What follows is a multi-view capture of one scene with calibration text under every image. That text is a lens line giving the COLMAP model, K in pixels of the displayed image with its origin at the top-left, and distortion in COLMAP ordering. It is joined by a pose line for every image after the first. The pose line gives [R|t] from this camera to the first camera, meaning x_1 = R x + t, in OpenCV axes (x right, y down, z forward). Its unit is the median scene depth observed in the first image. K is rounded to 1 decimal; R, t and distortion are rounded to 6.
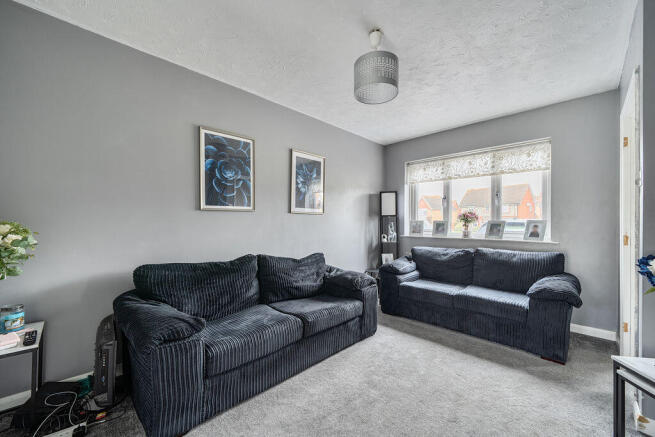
lens RADIAL K [[260.7, 0, 324.3], [0, 260.7, 220.4], [0, 0, 1]] dist [0.001398, 0.000138]
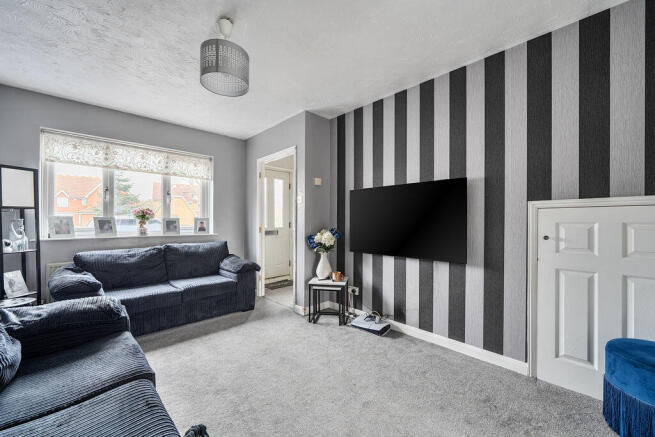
lens RADIAL K [[260.7, 0, 324.3], [0, 260.7, 221.4], [0, 0, 1]] dist [0.001398, 0.000138]
pose [[0.004866, -0.002176, 0.999986, -0.416344], [-0.009841, 0.999949, 0.002224, 0.006752], [-0.999940, -0.009852, 0.004844, 0.354261]]
